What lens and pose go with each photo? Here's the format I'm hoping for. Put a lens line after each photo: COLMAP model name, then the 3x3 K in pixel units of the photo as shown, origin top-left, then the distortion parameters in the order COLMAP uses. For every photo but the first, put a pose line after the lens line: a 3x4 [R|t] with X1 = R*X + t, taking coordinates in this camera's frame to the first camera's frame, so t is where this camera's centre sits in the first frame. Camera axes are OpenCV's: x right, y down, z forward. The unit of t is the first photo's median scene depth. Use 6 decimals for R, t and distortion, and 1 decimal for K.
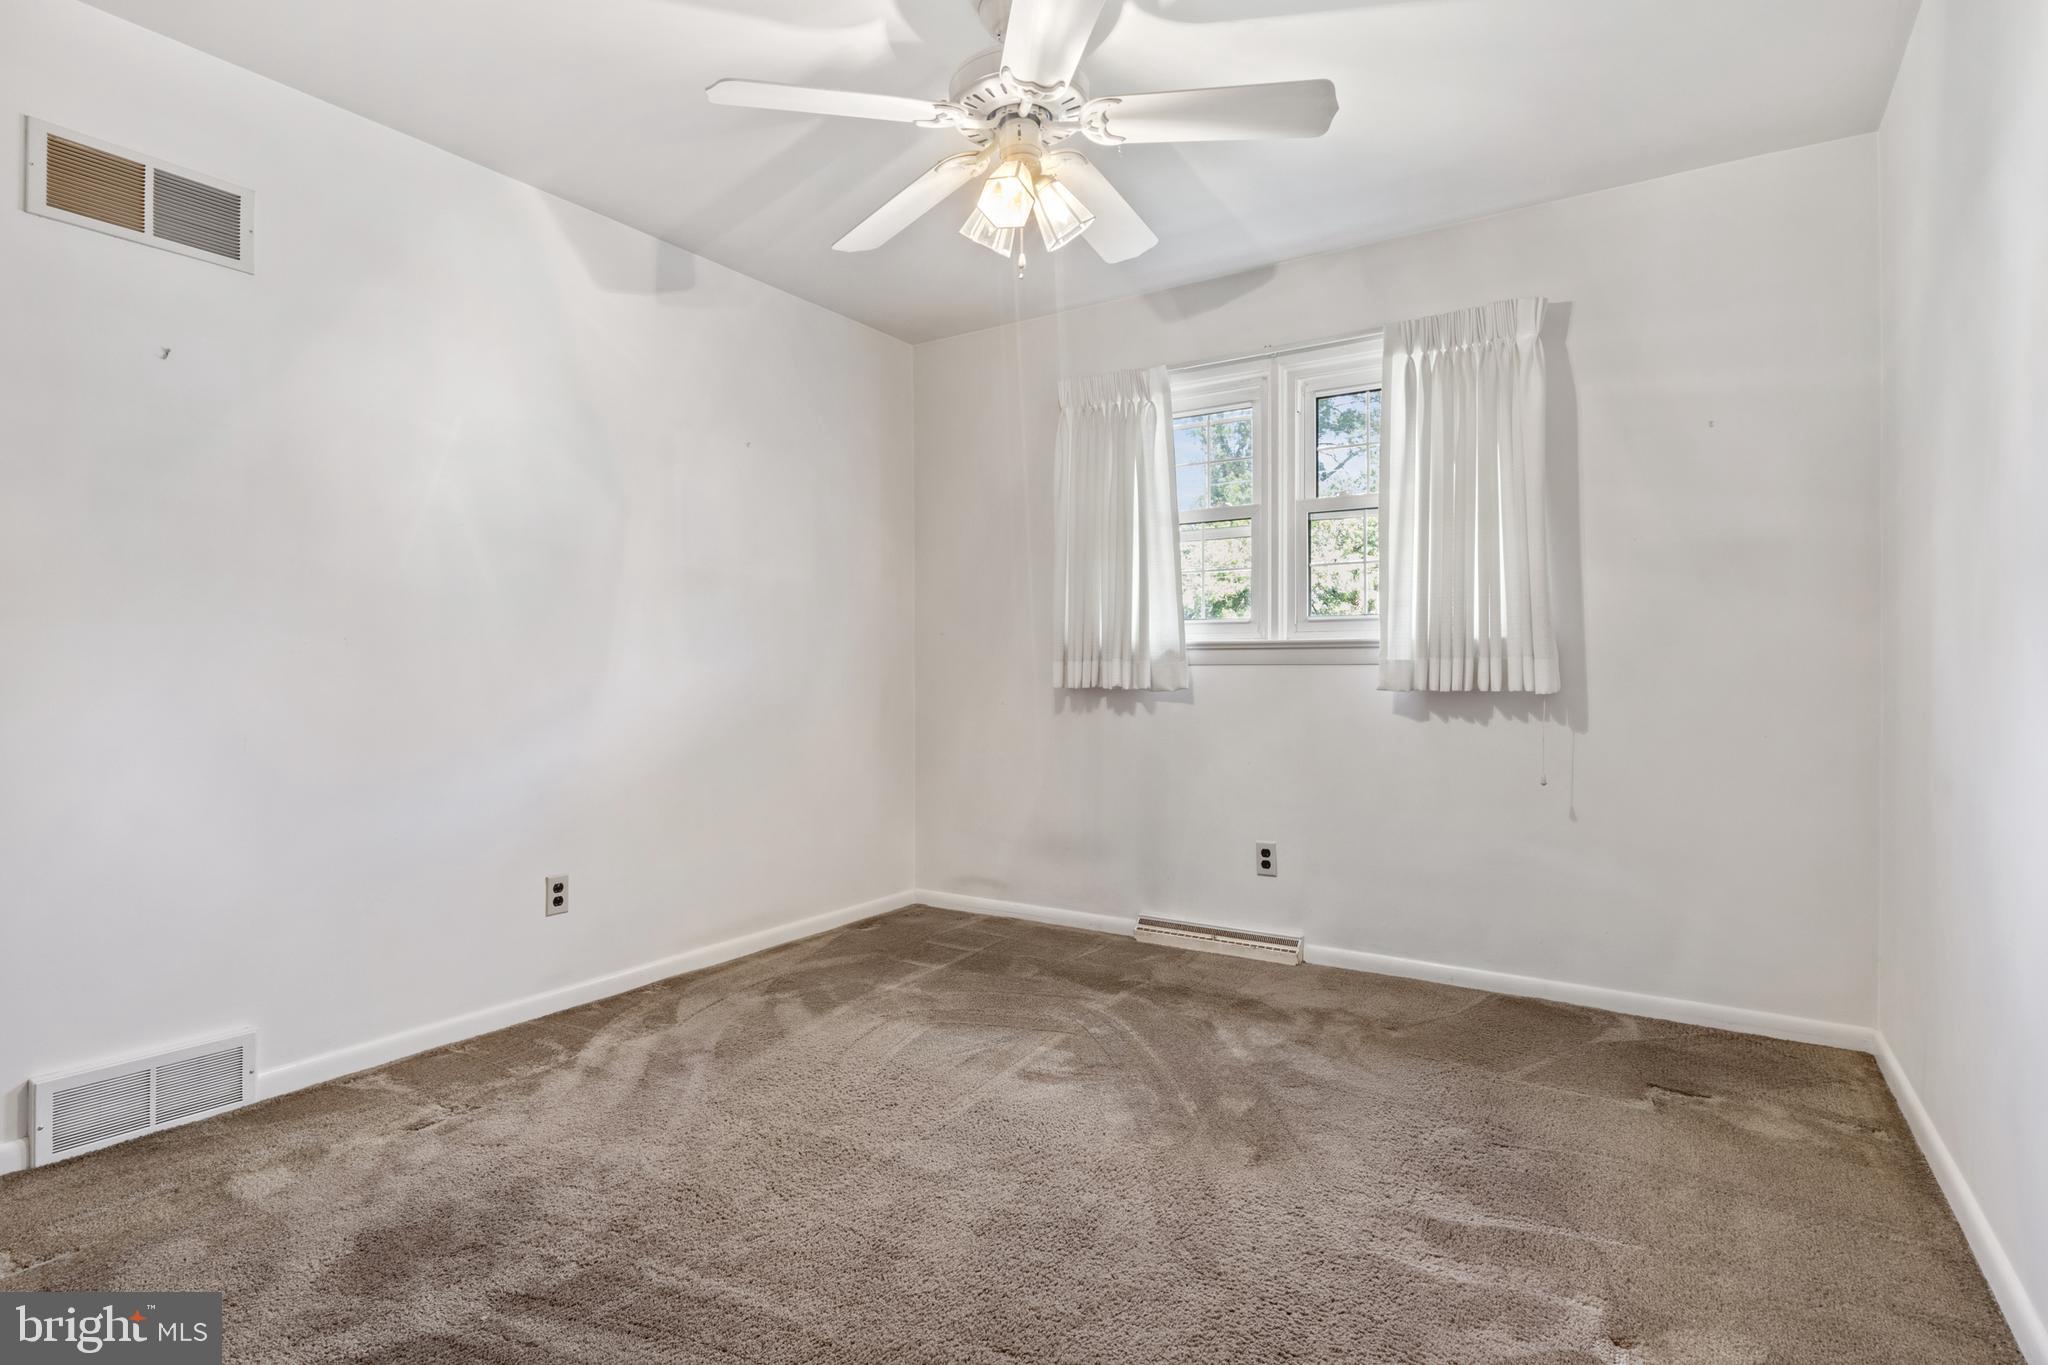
lens RADIAL K [[1022.6, 0, 1009.4], [0, 1022.6, 676.3], [0, 0, 1]] dist [-0.006441, -0.001639]
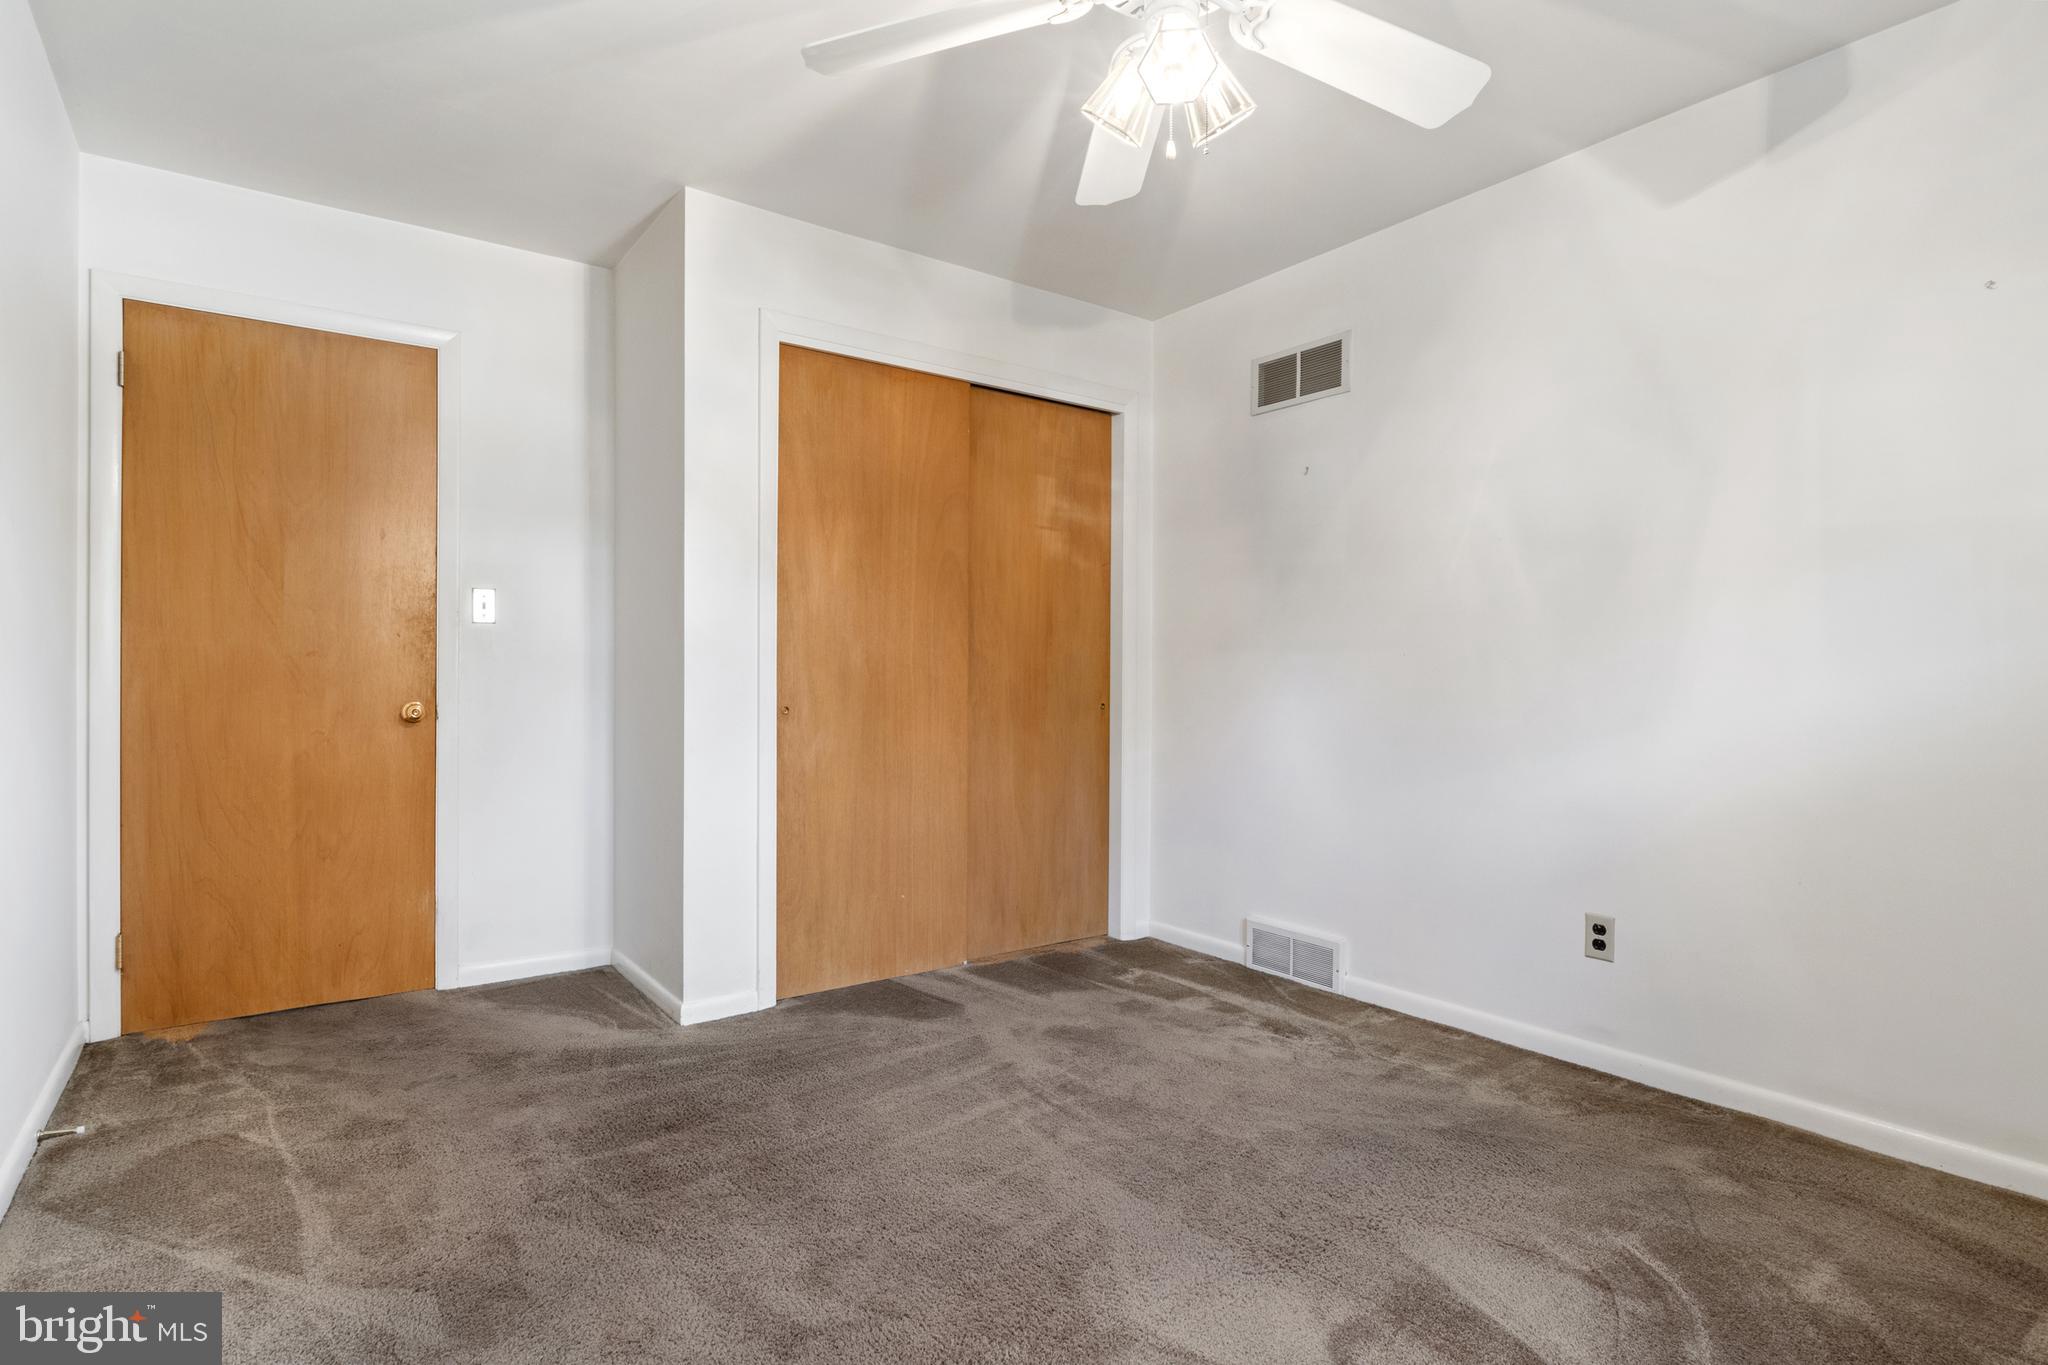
lens RADIAL K [[1022.6, 0, 1019.4], [0, 1022.6, 684.2], [0, 0, 1]] dist [-0.006441, -0.001639]
pose [[-0.339758, 0.003607, -0.940506, 0.665688], [-0.005549, 0.999968, 0.005839, -0.006310], [0.940496, 0.007202, -0.339727, 1.001085]]
